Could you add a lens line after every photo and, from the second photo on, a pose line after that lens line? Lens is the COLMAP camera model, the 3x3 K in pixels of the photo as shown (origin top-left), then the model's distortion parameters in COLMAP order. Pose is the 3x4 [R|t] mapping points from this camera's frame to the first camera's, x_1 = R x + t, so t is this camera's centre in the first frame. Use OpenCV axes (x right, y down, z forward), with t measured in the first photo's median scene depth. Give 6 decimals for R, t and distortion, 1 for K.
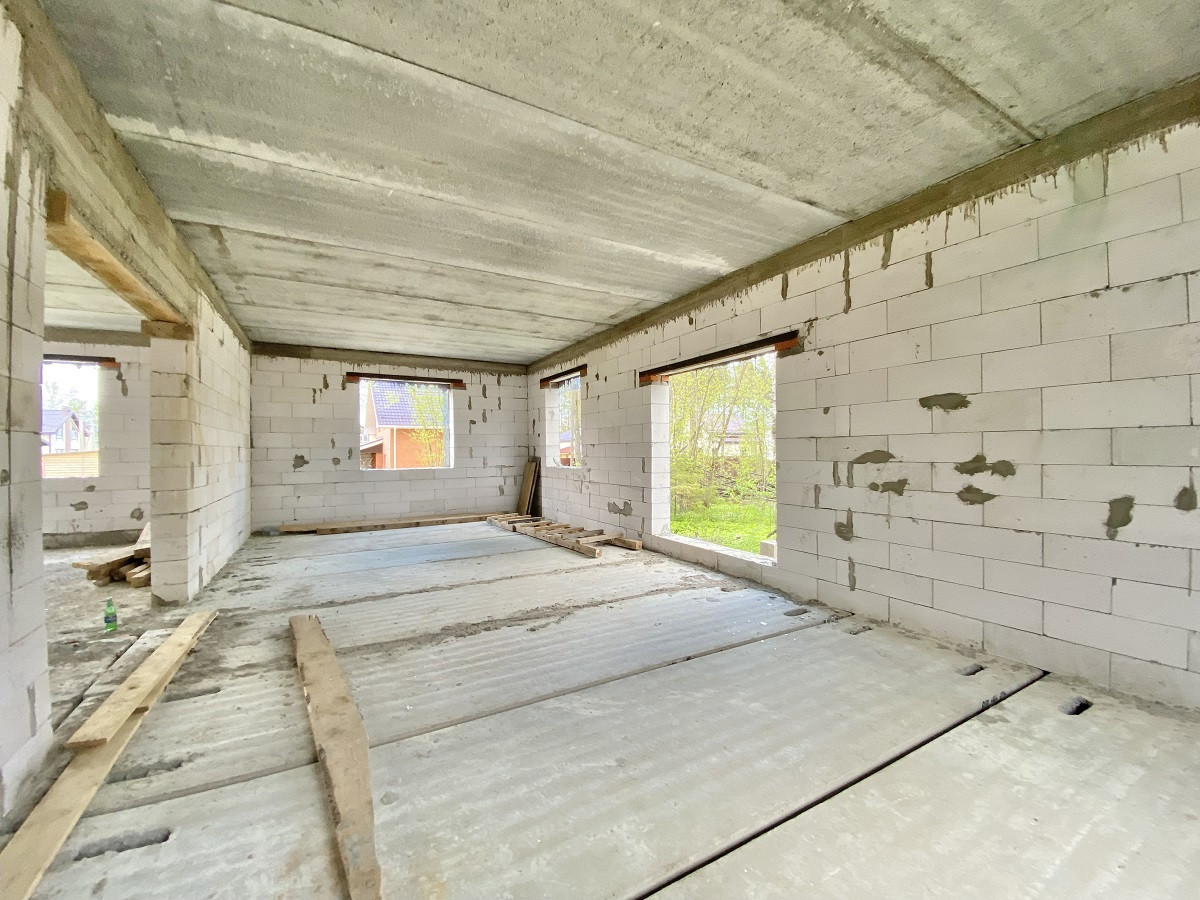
lens RADIAL K [[481.9, 0, 598.1], [0, 481.9, 448.8], [0, 0, 1]] dist [0.055910, -0.034065]
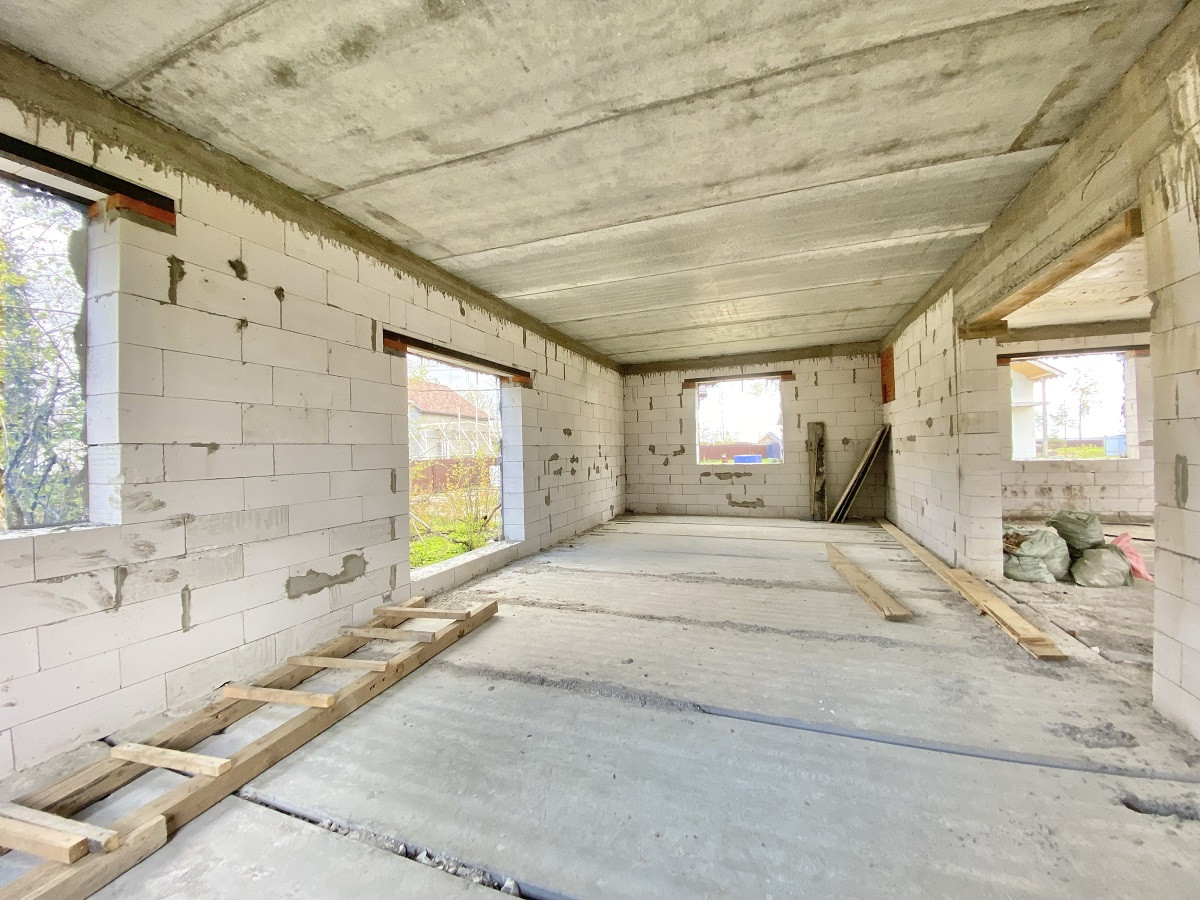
lens RADIAL K [[481.9, 0, 598.1], [0, 481.9, 448.8], [0, 0, 1]] dist [0.055910, -0.034065]
pose [[-0.645219, 0.027111, 0.763516, -0.763386], [0.026474, 0.999563, -0.013121, 0.010849], [-0.763538, 0.011748, -0.645655, 1.634801]]
